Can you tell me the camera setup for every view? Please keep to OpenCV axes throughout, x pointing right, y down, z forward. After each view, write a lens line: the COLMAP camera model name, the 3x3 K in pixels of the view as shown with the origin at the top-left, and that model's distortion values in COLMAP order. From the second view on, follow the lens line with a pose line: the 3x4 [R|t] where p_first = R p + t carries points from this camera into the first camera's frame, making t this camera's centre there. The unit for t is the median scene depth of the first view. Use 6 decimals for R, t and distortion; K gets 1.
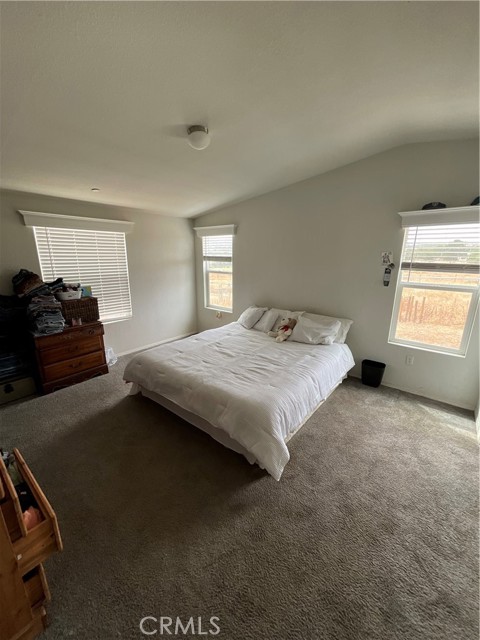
lens RADIAL K [[257.0, 0, 240.0], [0, 257.0, 320.0], [0, 0, 1]] dist [-0.000254, 0.000030]
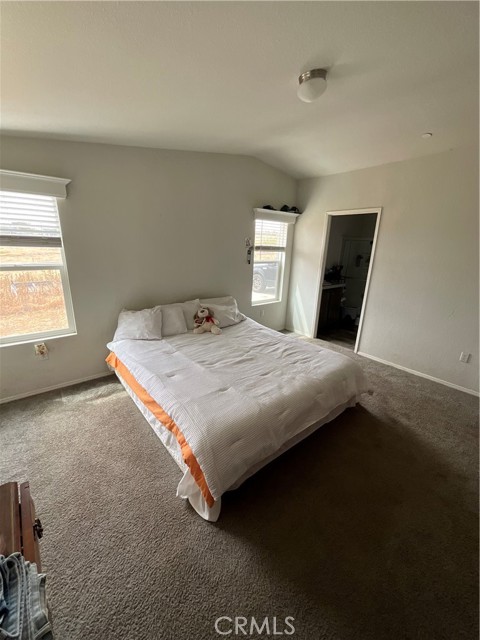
lens RADIAL K [[257.0, 0, 240.0], [0, 257.0, 320.0], [0, 0, 1]] dist [-0.000254, 0.000030]
pose [[0.209910, -0.280161, 0.936722, -0.783935], [0.216722, 0.947567, 0.234839, -0.185634], [-0.953399, 0.153713, 0.259621, 0.772750]]
